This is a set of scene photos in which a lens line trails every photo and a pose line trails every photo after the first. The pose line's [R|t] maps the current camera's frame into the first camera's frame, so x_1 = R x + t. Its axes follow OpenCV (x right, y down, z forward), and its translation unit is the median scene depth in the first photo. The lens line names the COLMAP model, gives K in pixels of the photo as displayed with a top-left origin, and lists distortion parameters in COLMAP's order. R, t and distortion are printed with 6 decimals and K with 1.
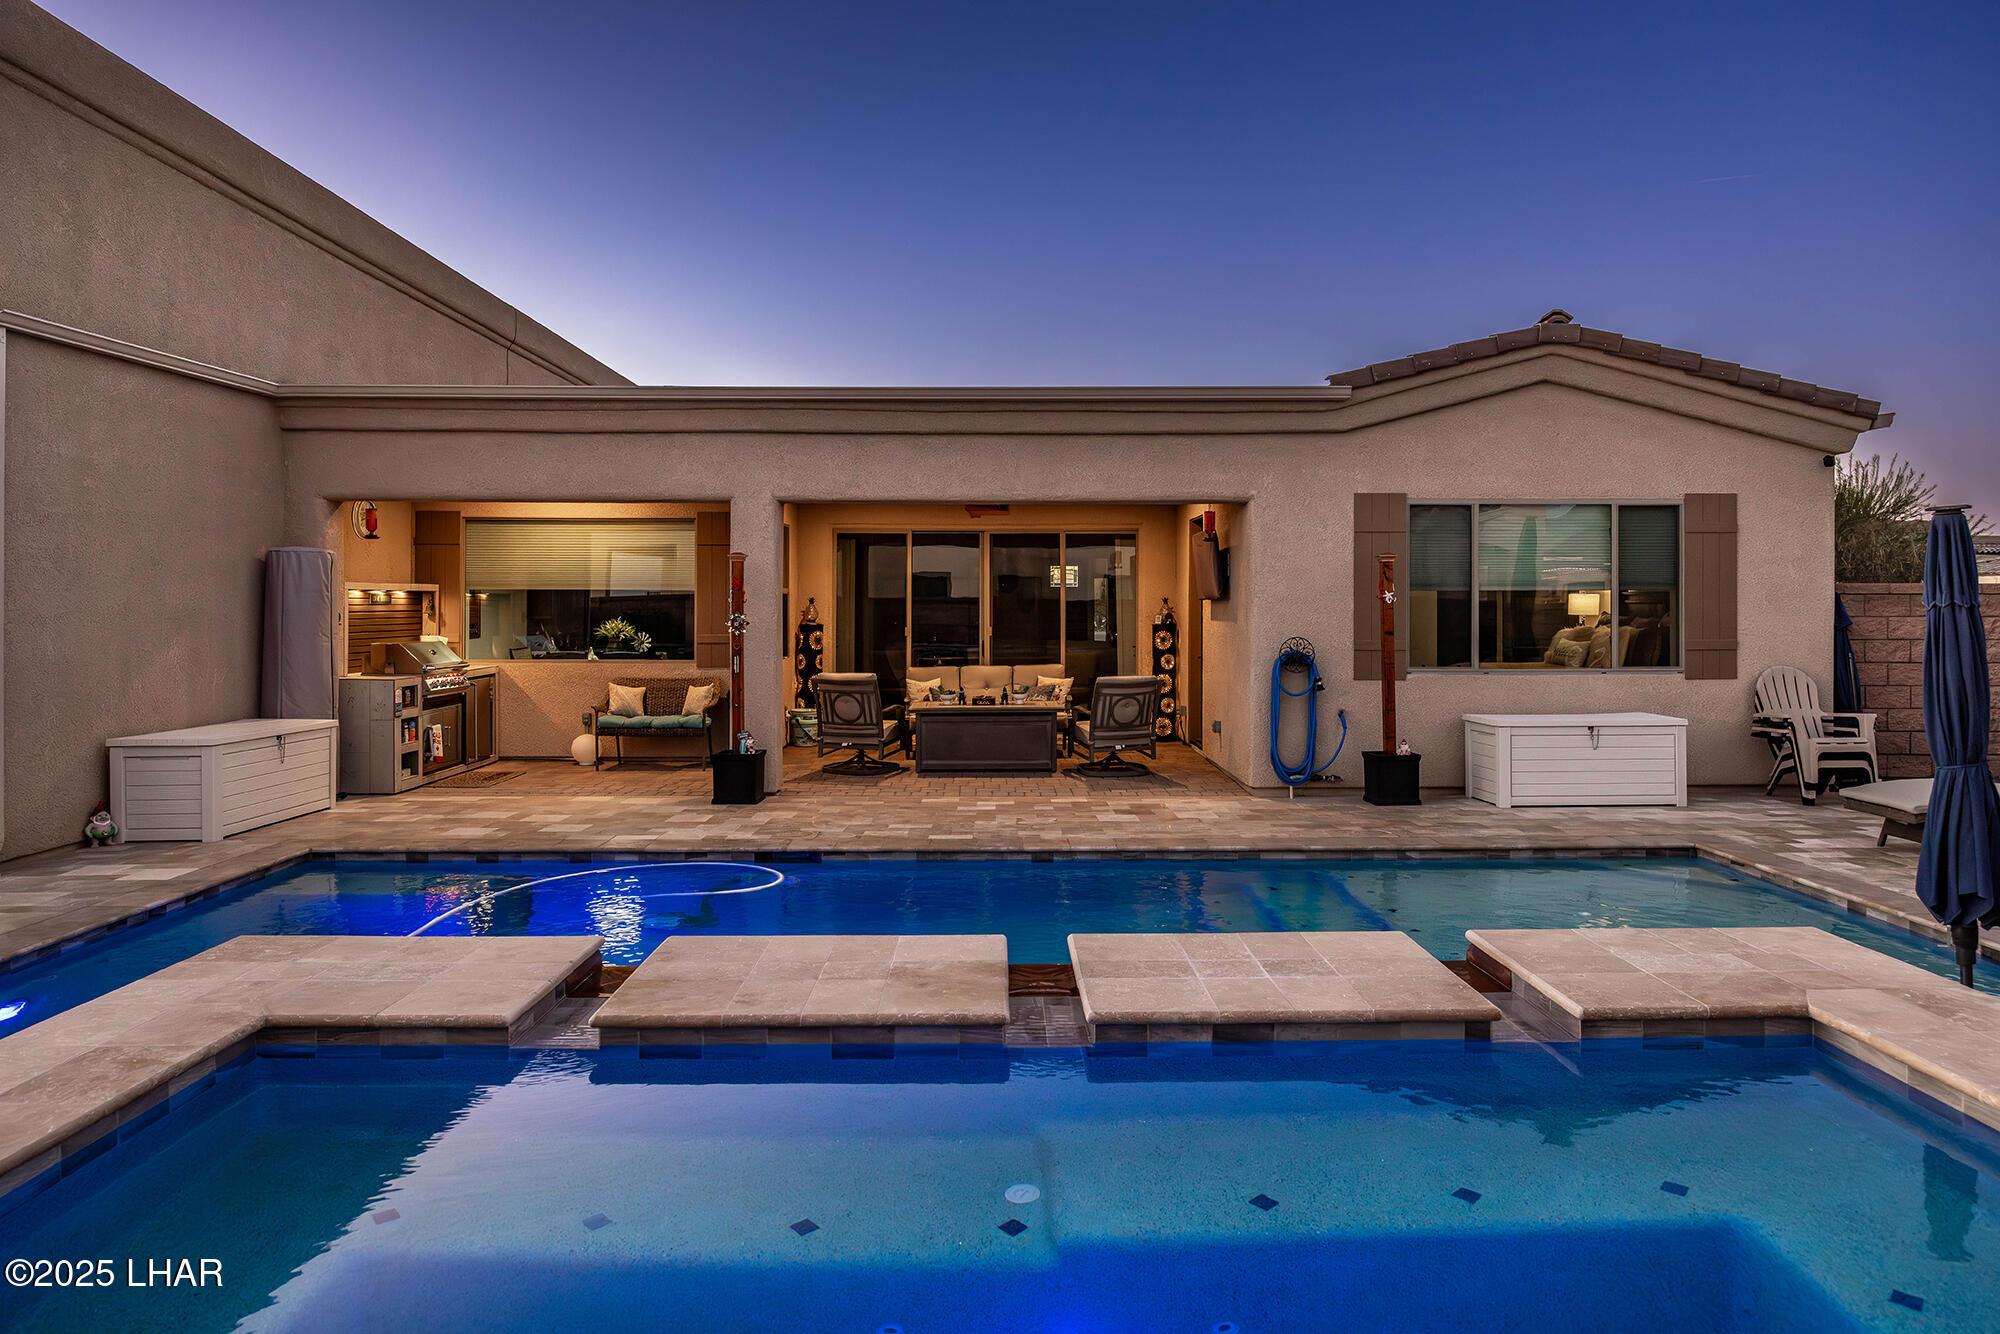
lens RADIAL K [[1215.8, 0, 1004.9], [0, 1215.8, 621.9], [0, 0, 1]] dist [-0.003477, -0.001423]
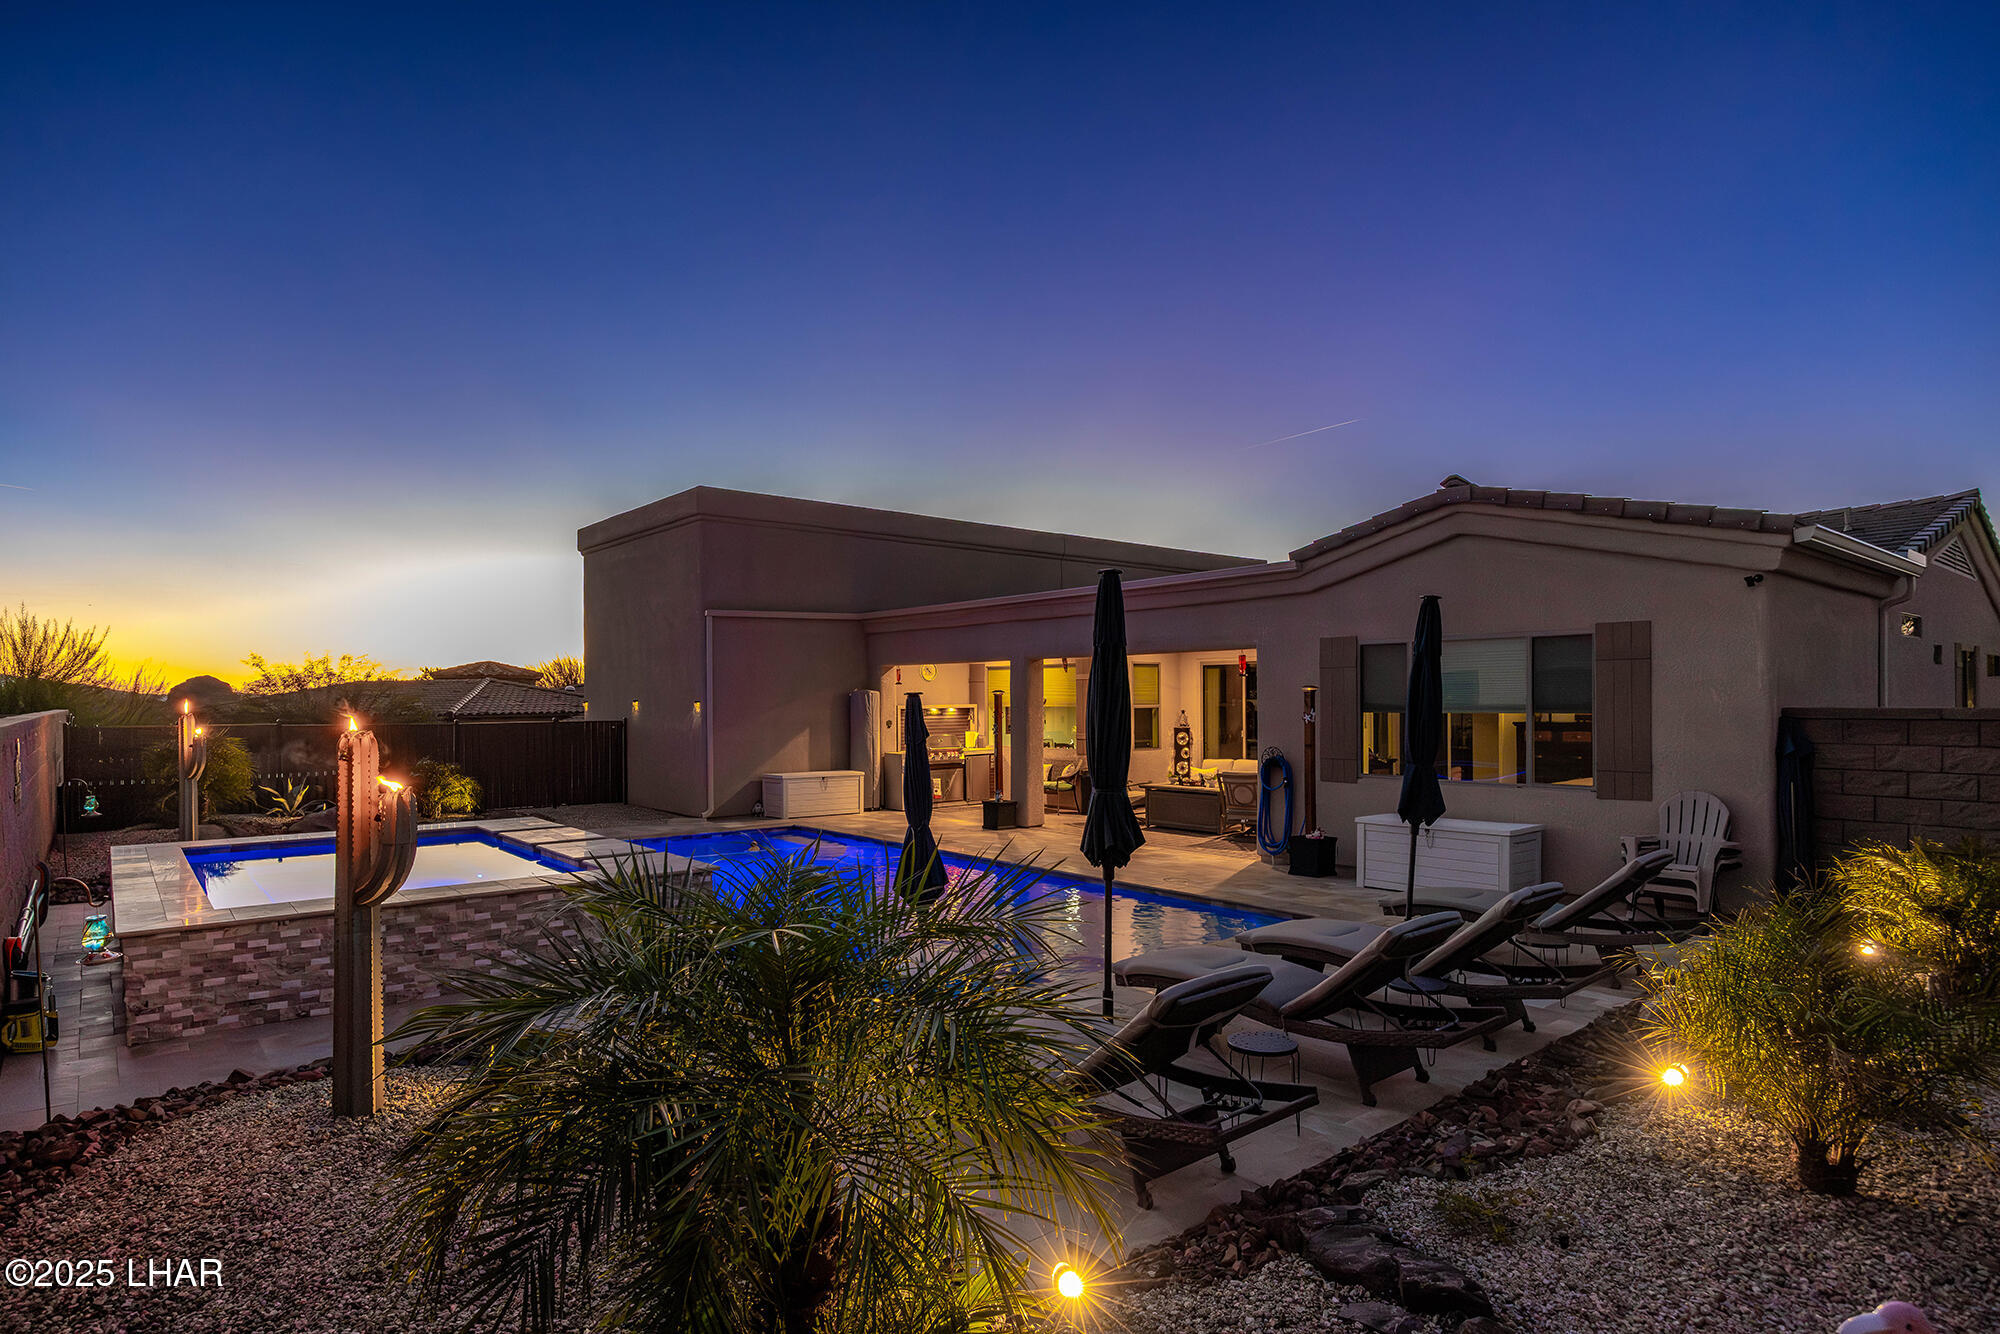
lens RADIAL K [[1064.0, 0, 994.4], [0, 1064.0, 709.4], [0, 0, 1]] dist [-0.000943, 0.000458]
pose [[0.636554, 0.002989, -0.771226, 0.941957], [-0.001793, 0.999996, 0.002395, -0.031318], [0.771230, -0.000142, 0.636557, 0.000040]]
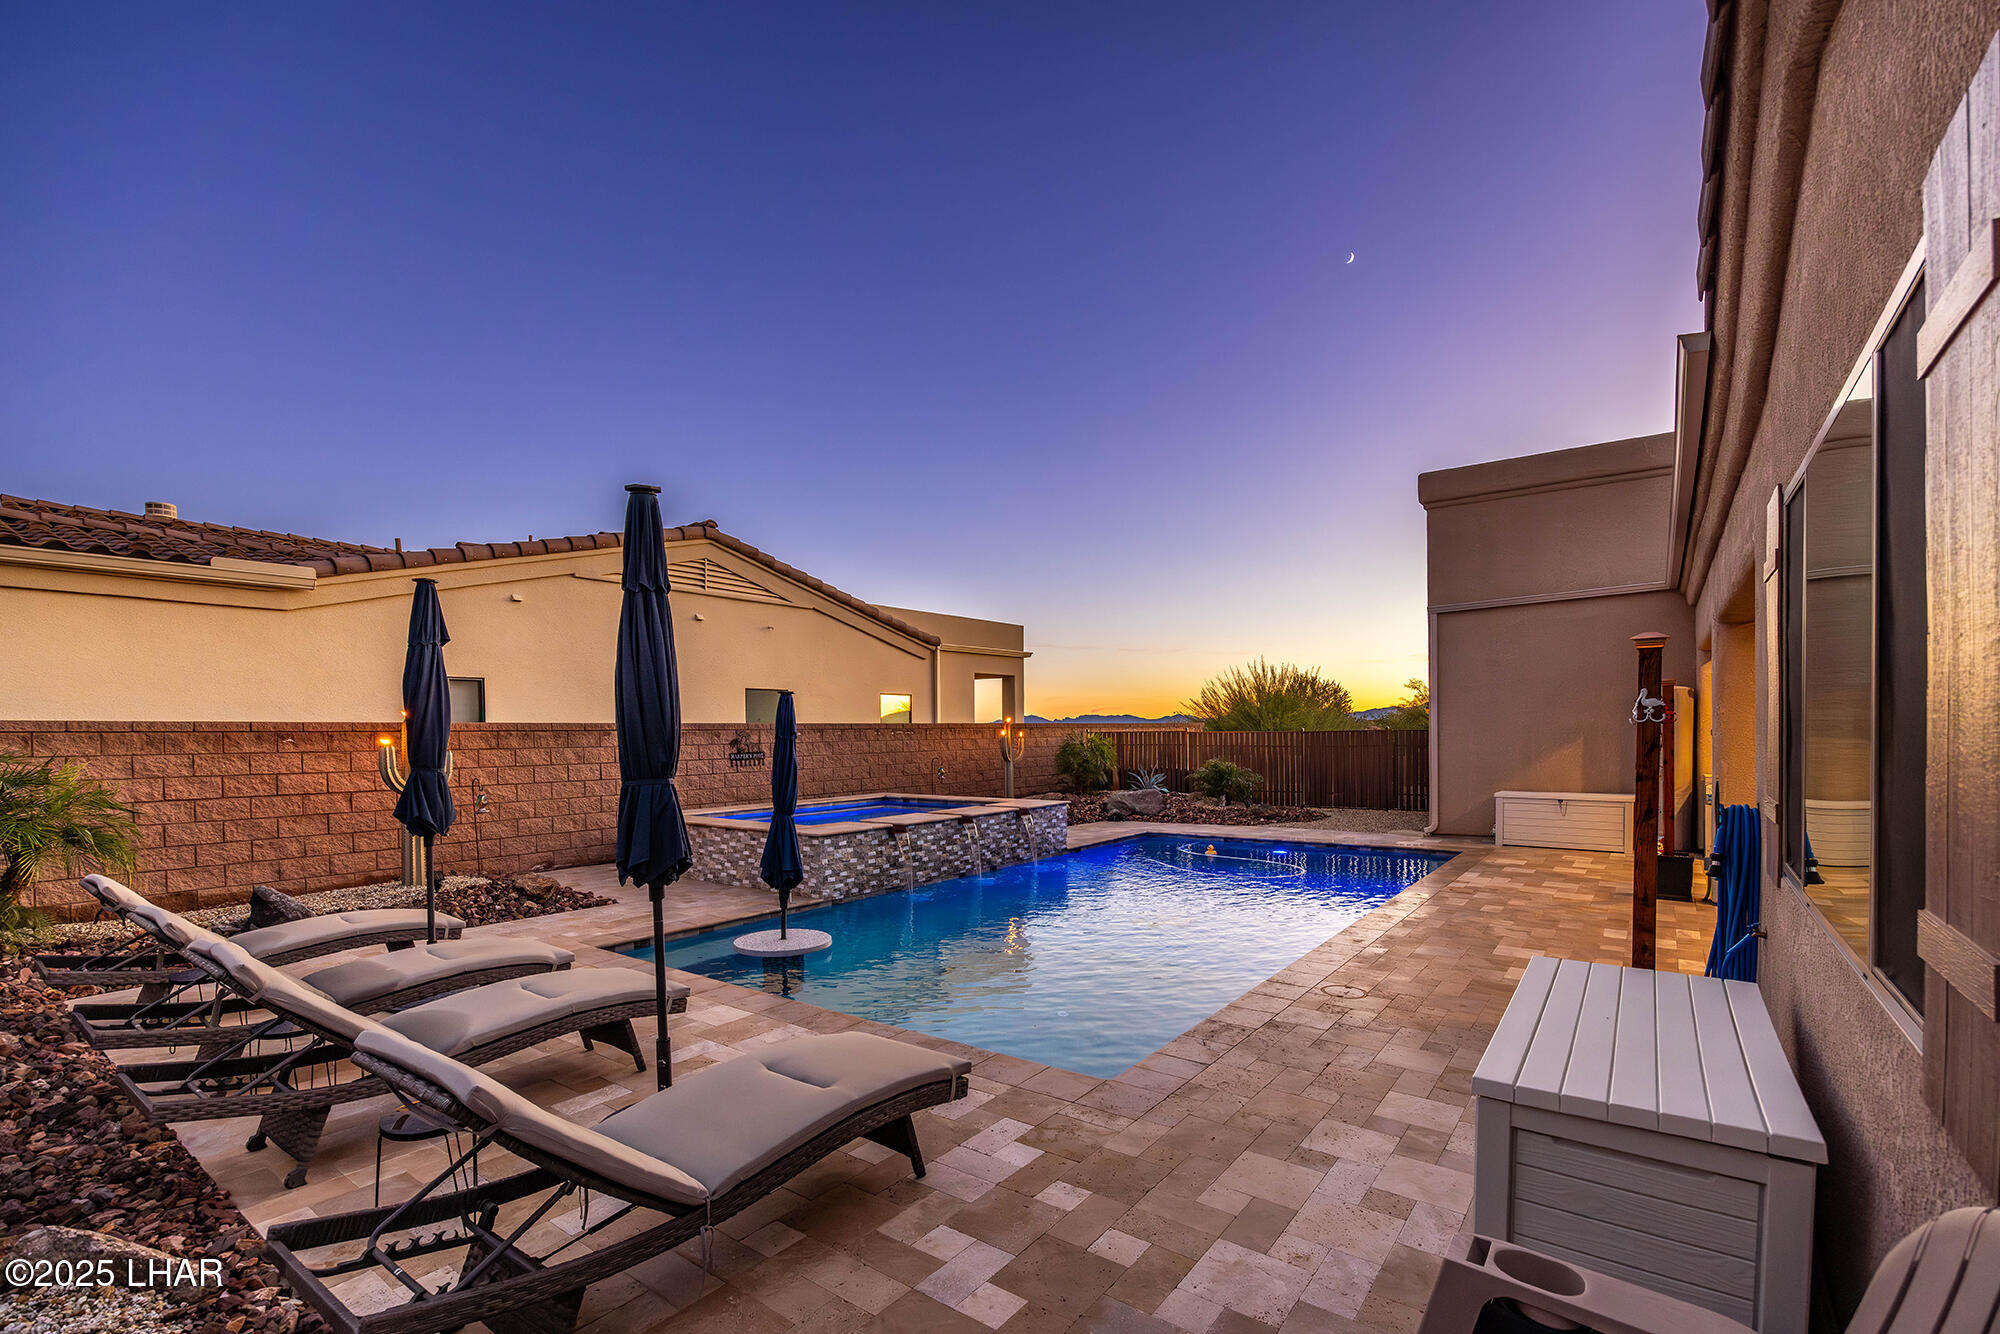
lens RADIAL K [[893.3, 0, 1009.3], [0, 893.3, 754.1], [0, 0, 1]] dist [-0.024782, 0.000304]
pose [[-0.599161, 0.026631, -0.800185, 0.771796], [0.004671, 0.999546, 0.029768, -0.011615], [0.800615, 0.014099, -0.599014, 0.959560]]
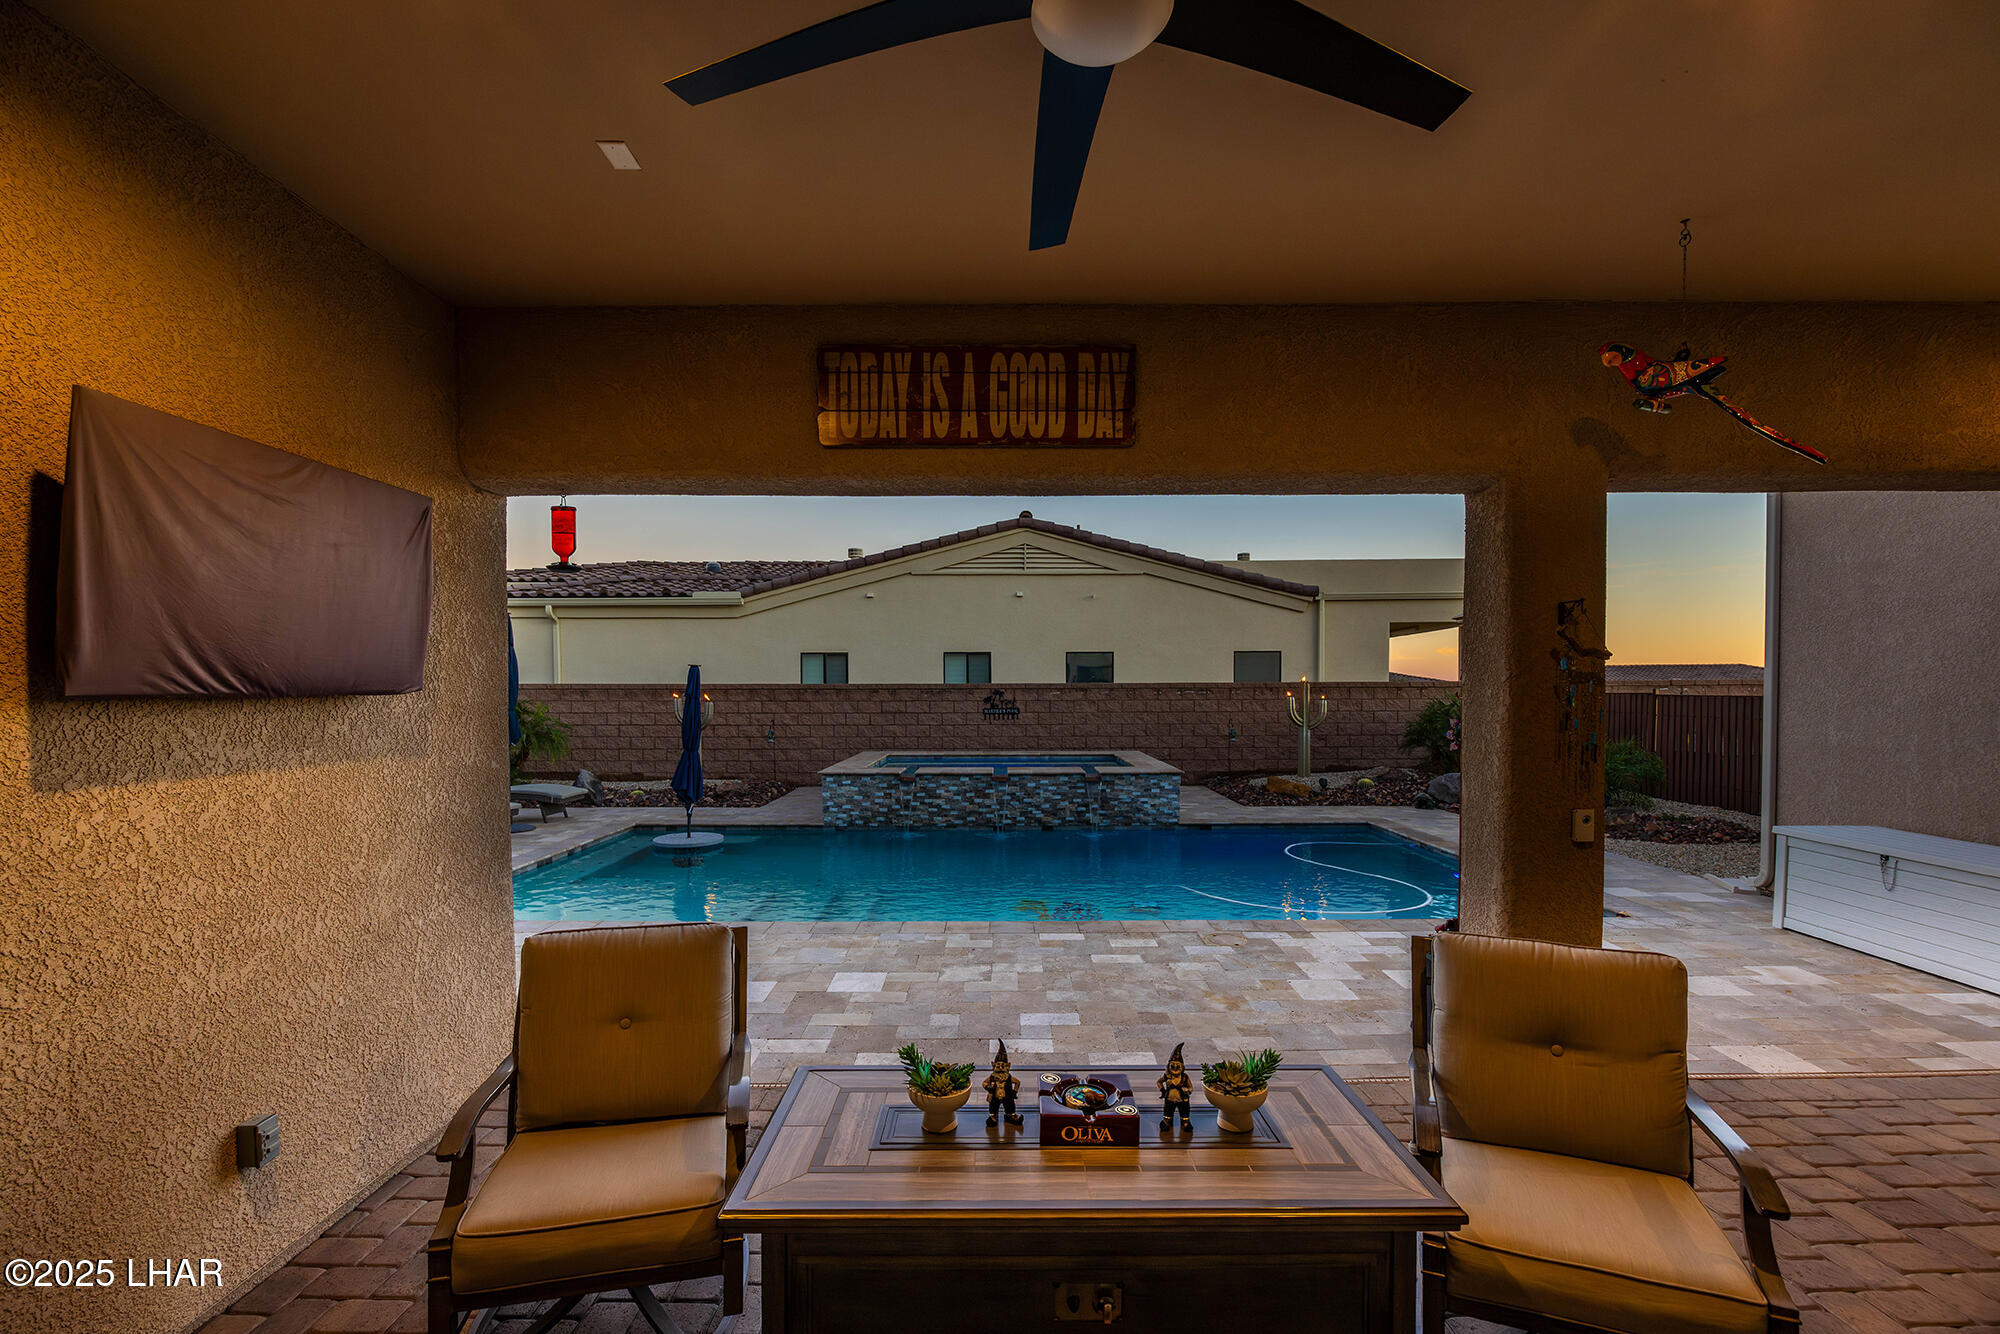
lens RADIAL K [[870.7, 0, 996.4], [0, 870.7, 711.6], [0, 0, 1]] dist [-0.001413, -0.000041]
pose [[-0.999858, 0.002001, 0.016751, 0.000451], [0.002524, 0.999507, 0.031292, -0.017589], [-0.016680, 0.031330, -0.999370, 1.346319]]
